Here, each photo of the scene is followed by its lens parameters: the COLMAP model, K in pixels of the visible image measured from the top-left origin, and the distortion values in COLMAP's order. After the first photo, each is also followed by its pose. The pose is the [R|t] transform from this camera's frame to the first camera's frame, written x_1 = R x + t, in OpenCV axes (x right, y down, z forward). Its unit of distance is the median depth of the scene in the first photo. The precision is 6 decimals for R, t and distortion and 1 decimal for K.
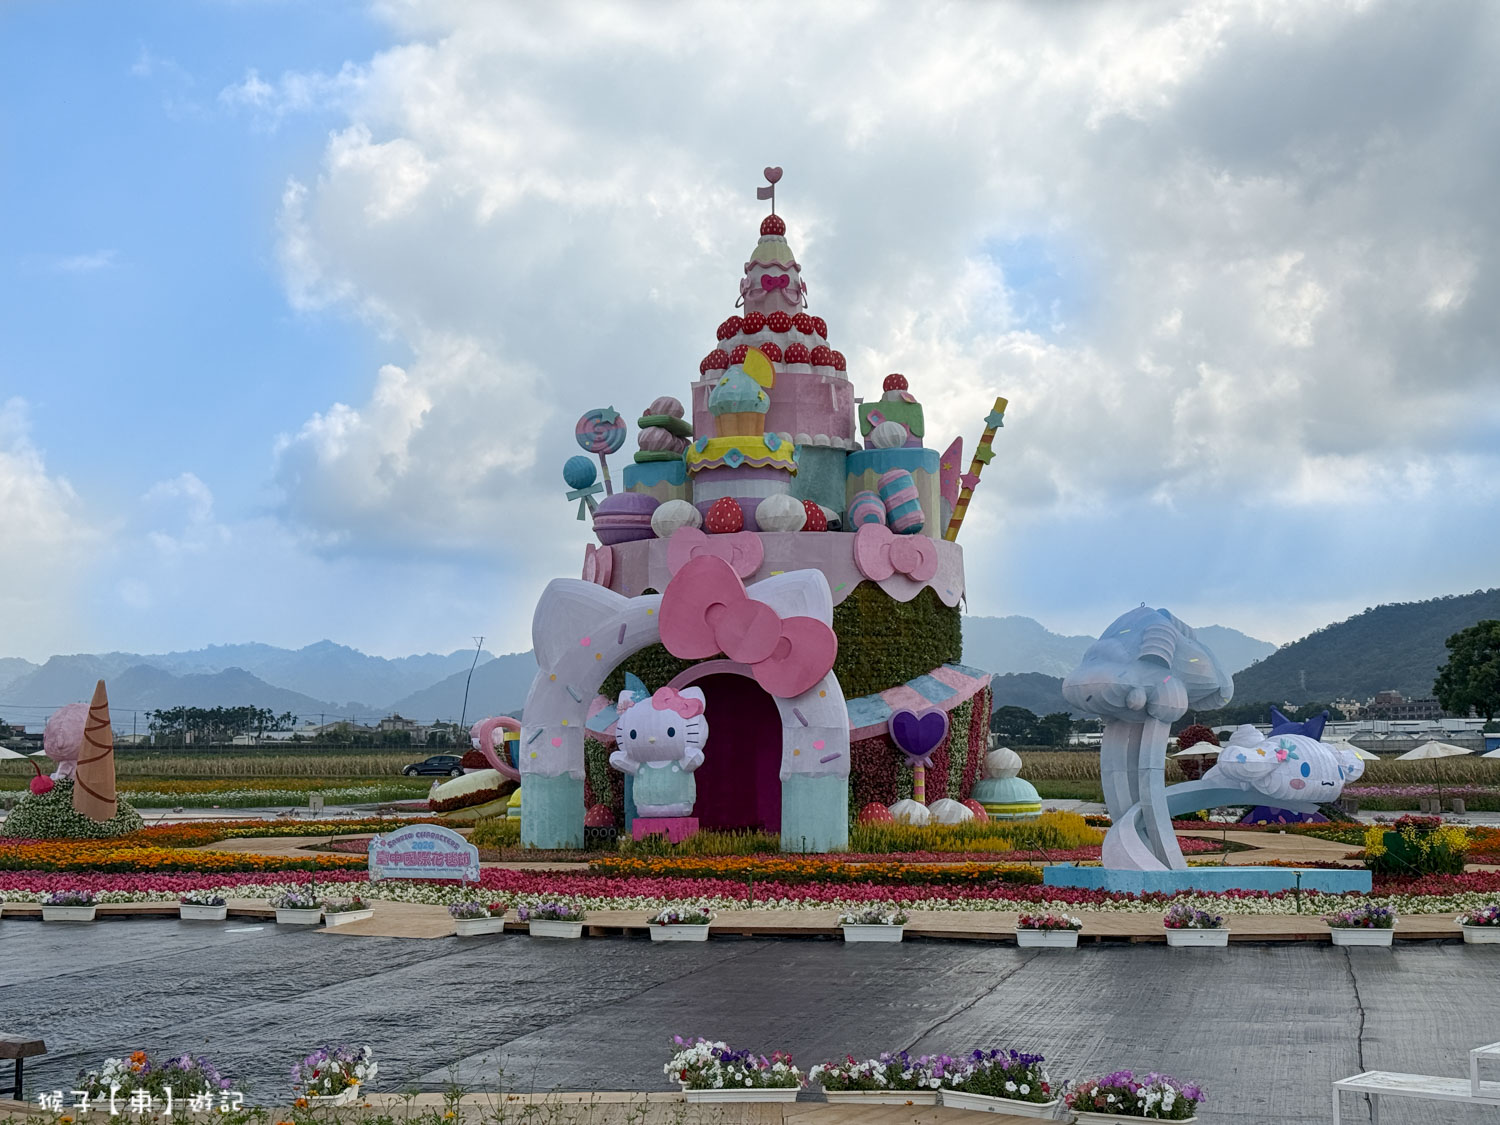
lens RADIAL K [[2085.6, 0, 756.3], [0, 2085.6, 573.5], [0, 0, 1]] dist [0.136516, 0.000000]
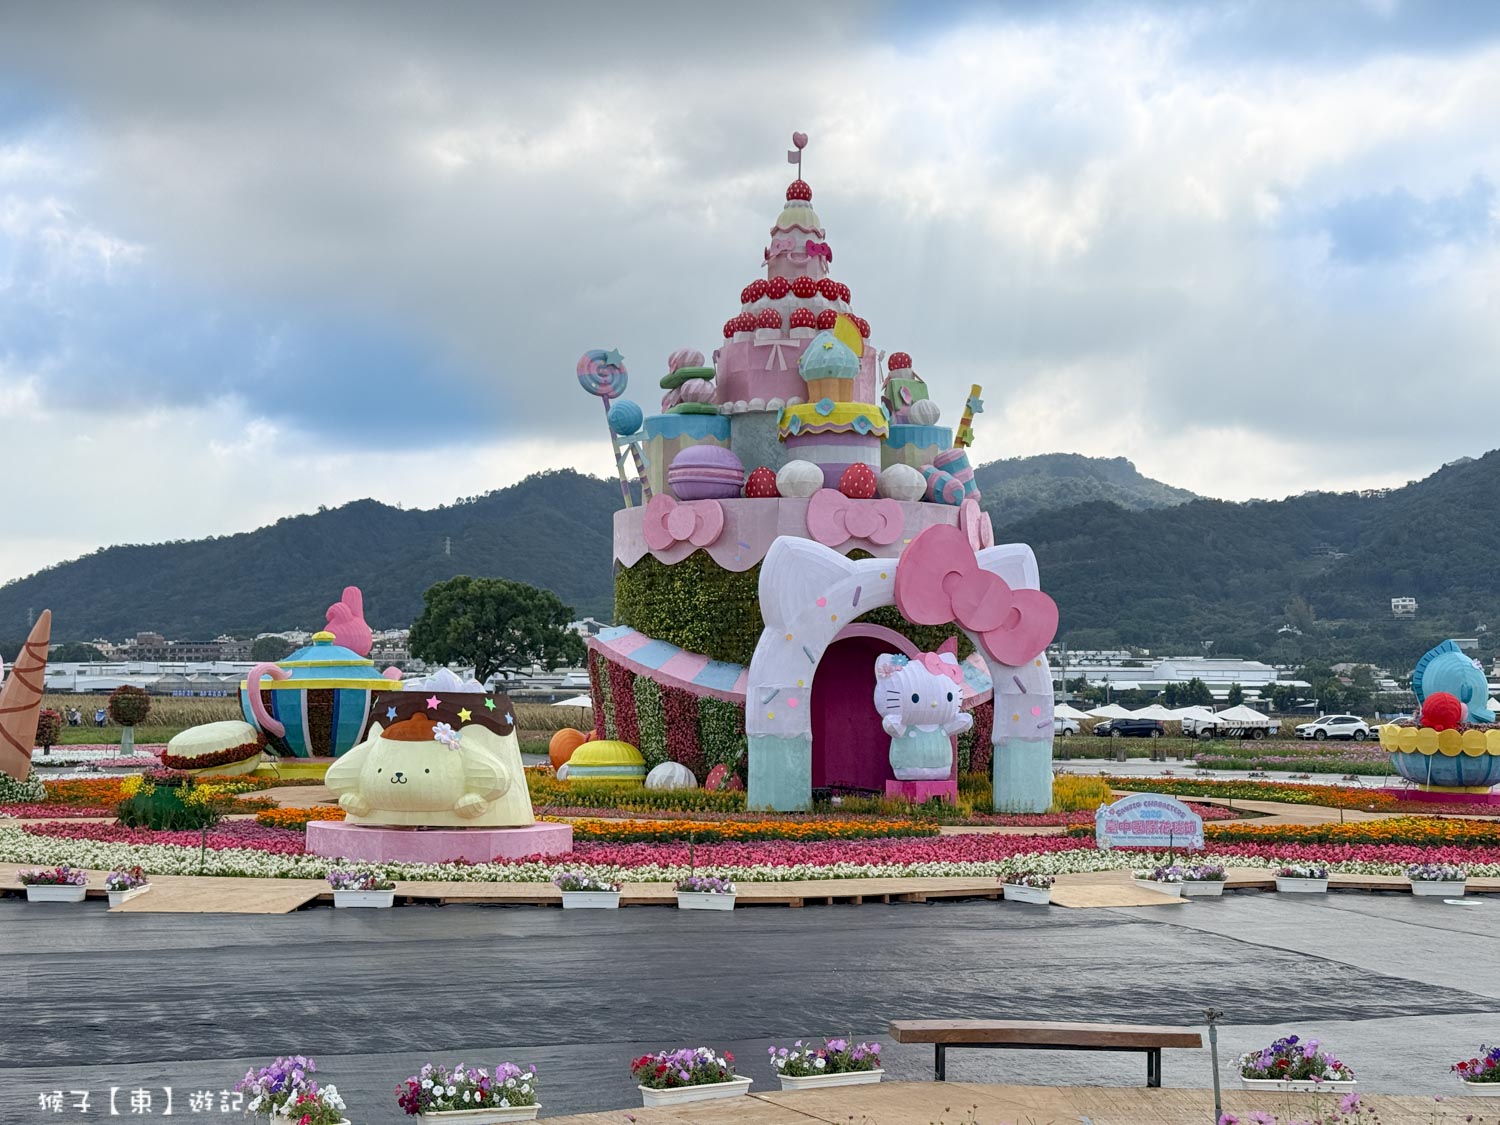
lens RADIAL K [[2085.6, 0, 748.8], [0, 2085.6, 559.8], [0, 0, 1]] dist [0.136516, 0.000000]
pose [[0.834799, 0.053984, 0.547902, -0.606575], [-0.065816, 0.997830, 0.001964, 0.011854], [-0.546607, -0.037701, 0.836540, 0.176935]]
